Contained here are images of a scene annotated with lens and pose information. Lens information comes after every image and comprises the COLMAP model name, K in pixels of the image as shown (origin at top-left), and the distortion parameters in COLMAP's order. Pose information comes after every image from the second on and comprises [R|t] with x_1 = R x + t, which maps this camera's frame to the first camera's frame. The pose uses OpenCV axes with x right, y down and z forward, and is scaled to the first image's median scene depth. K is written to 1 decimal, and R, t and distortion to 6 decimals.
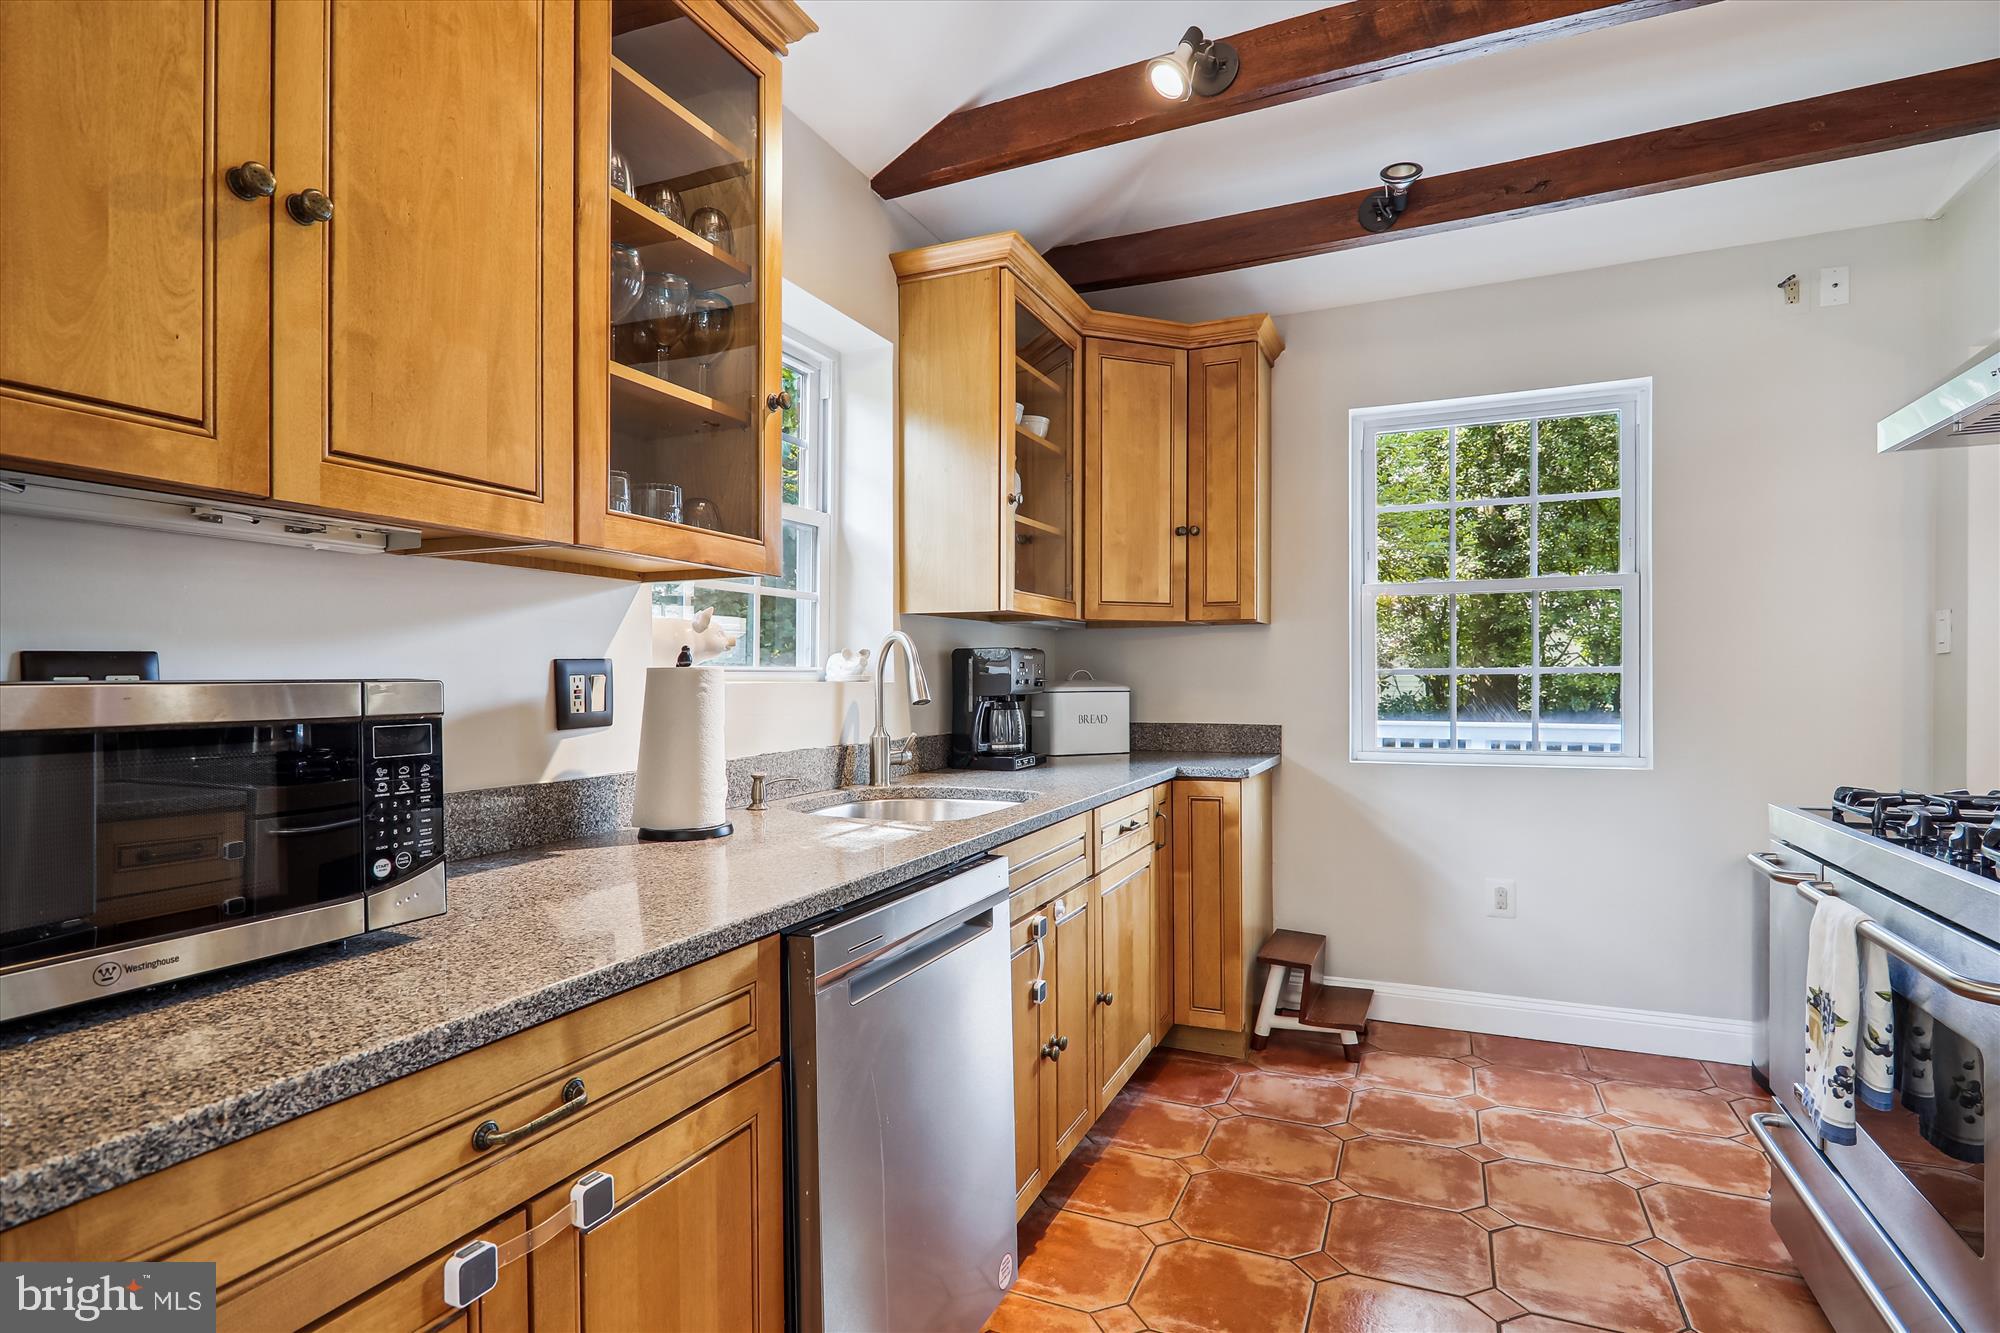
lens RADIAL K [[985.6, 0, 1004.0], [0, 985.6, 696.8], [0, 0, 1]] dist [-0.011966, -0.000898]
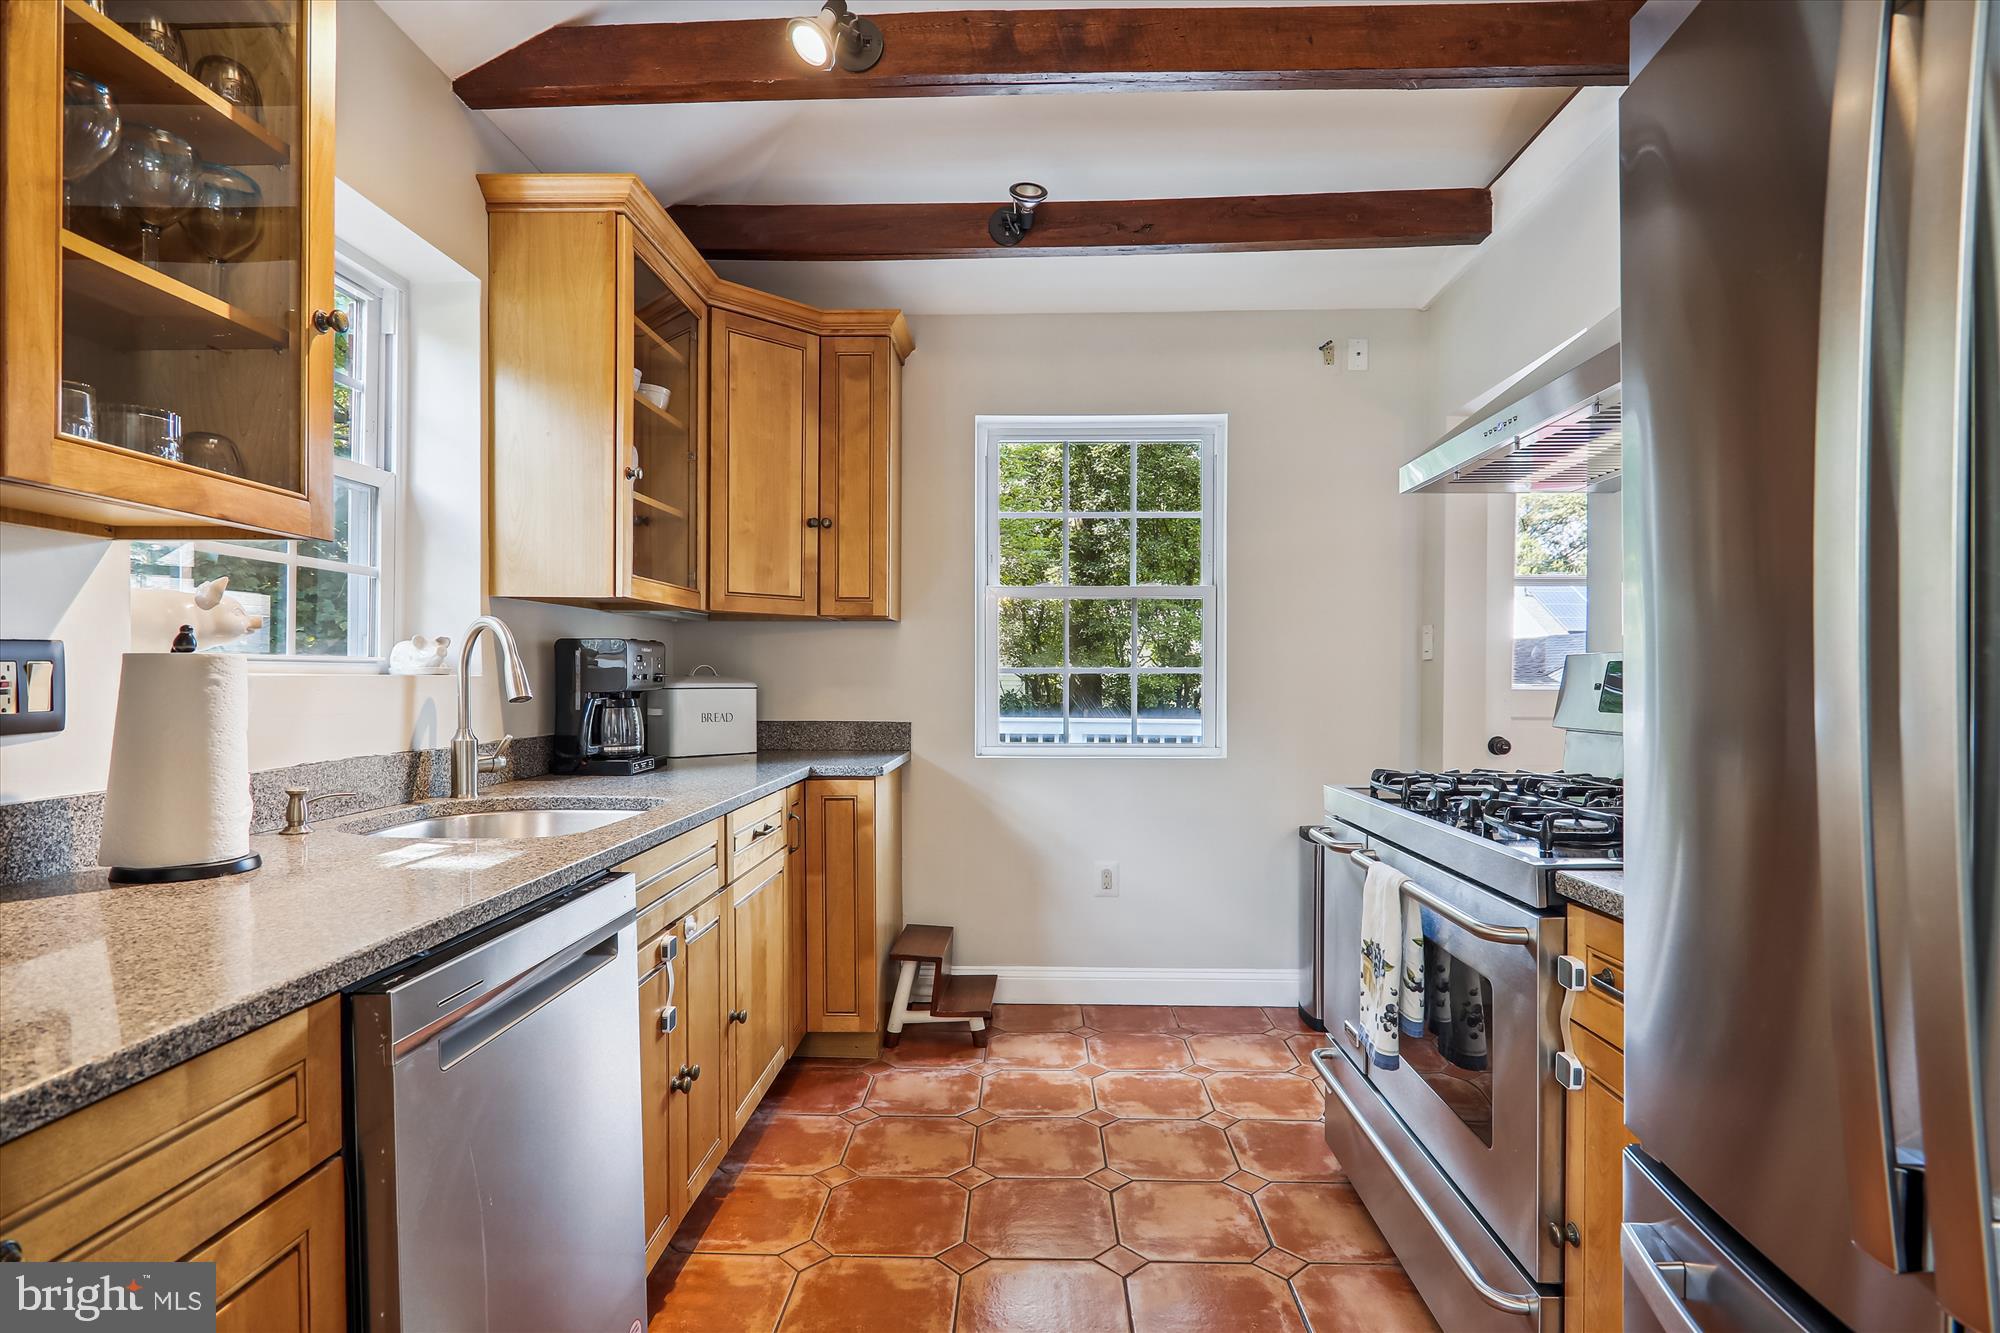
lens RADIAL K [[988.0, 0, 1006.6], [0, 988.0, 699.1], [0, 0, 1]] dist [-0.008882, -0.001014]
pose [[0.924764, -0.000582, 0.380542, -0.016558], [-0.001119, 0.999990, 0.004248, 0.001049], [-0.380540, -0.004354, 0.924754, 0.036061]]
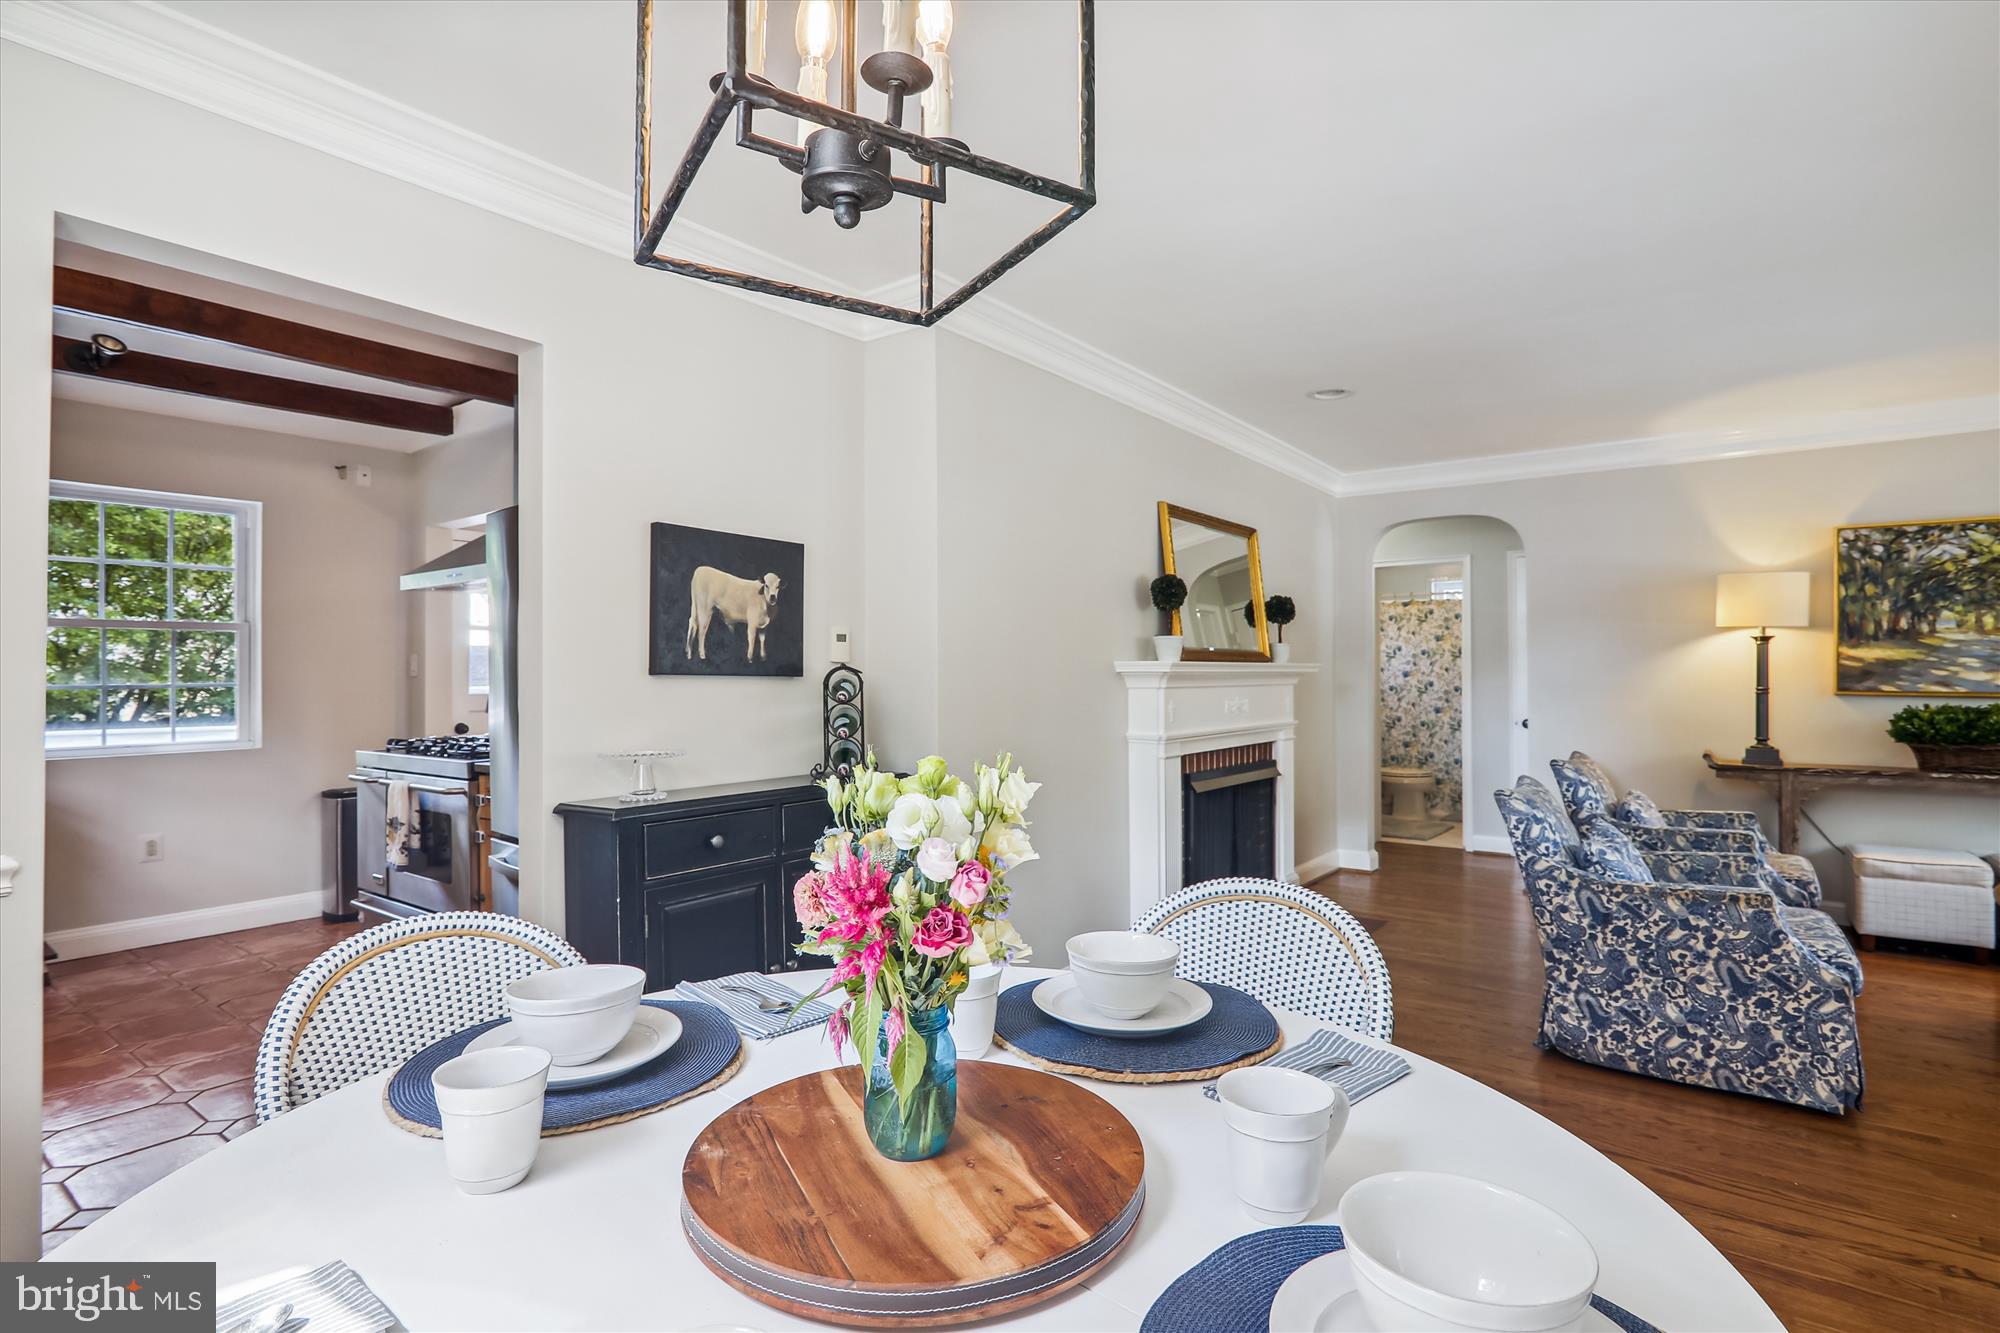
lens RADIAL K [[1009.8, 0, 1037.6], [0, 1009.8, 672.9], [0, 0, 1]] dist [-0.013743, -0.000473]
pose [[0.213513, 0.008479, 0.976903, -0.756655], [0.020507, 0.999703, -0.013159, 0.000933], [-0.976725, 0.022843, 0.213276, -0.666937]]
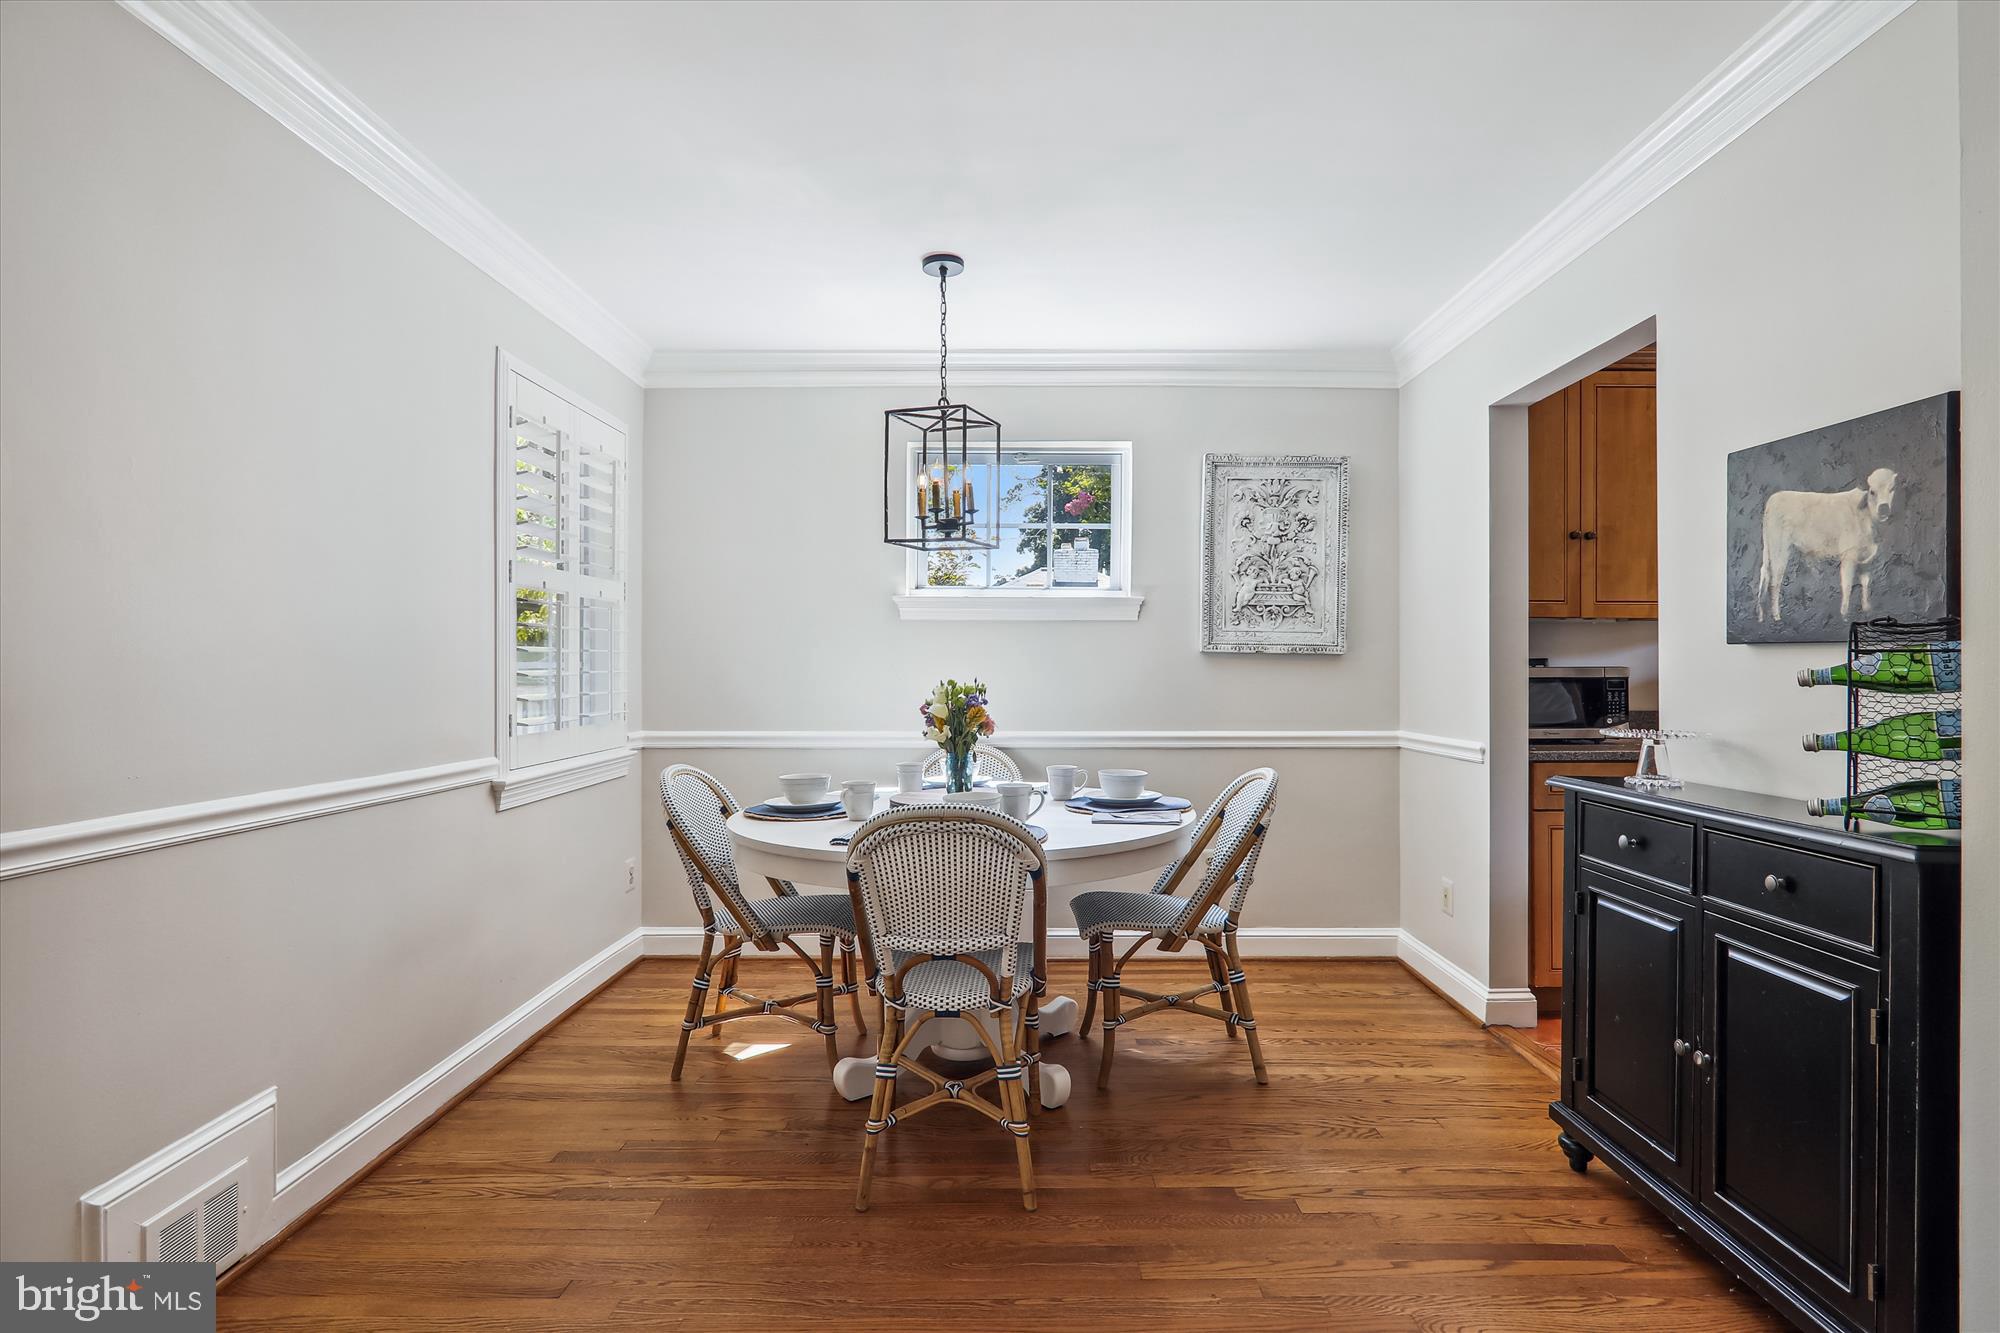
lens RADIAL K [[995.5, 0, 1000.0], [0, 995.5, 658.2], [0, 0, 1]] dist [-0.015551, -0.000757]
pose [[0.402267, -0.005033, -0.915509, 0.671127], [-0.016818, 0.999776, -0.012886, 0.013054], [0.915368, 0.020581, 0.402092, -0.939874]]
